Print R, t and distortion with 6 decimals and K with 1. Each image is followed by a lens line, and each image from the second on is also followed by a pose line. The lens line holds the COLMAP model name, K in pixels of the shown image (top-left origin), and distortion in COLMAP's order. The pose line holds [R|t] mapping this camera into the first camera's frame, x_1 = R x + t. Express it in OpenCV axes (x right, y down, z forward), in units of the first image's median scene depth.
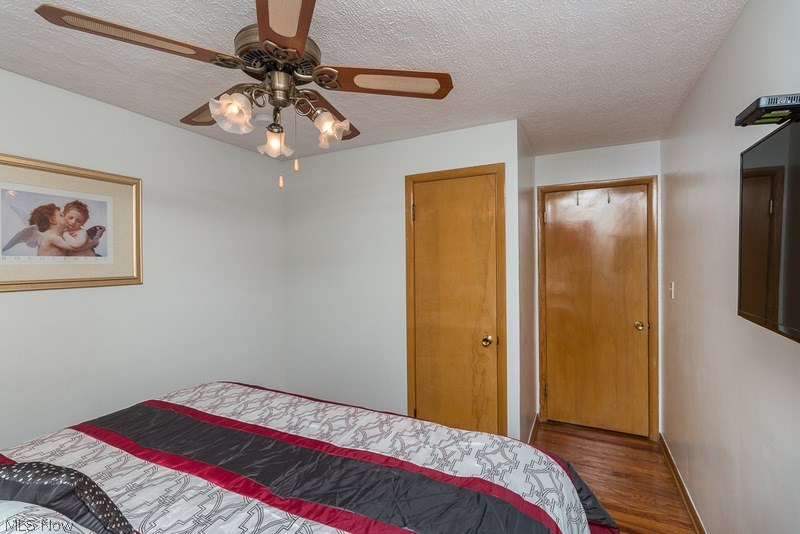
lens RADIAL K [[369.6, 0, 395.8], [0, 369.6, 266.5], [0, 0, 1]] dist [0.000394, 0.002347]
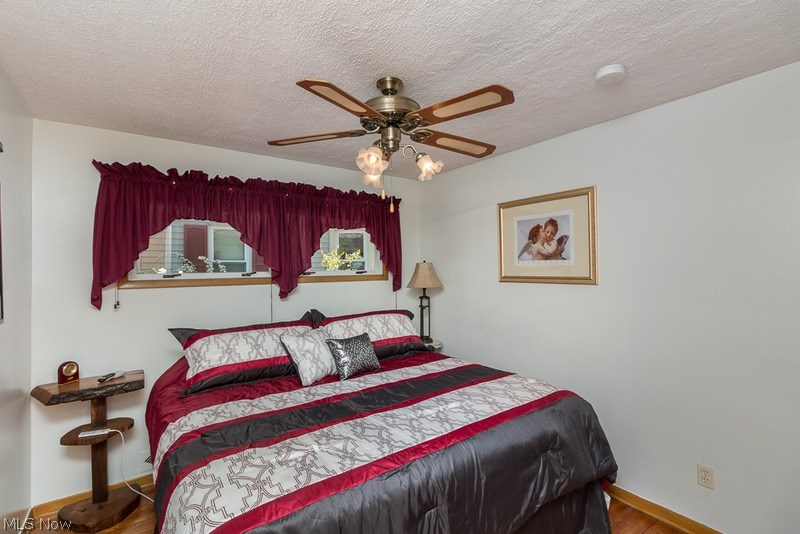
lens RADIAL K [[369.6, 0, 392.1], [0, 369.6, 265.2], [0, 0, 1]] dist [0.000394, 0.002347]
pose [[-0.450646, 0.007100, -0.892674, 0.611890], [0.001957, 0.999974, 0.006965, -0.019700], [0.892700, 0.001392, -0.450648, 1.115572]]
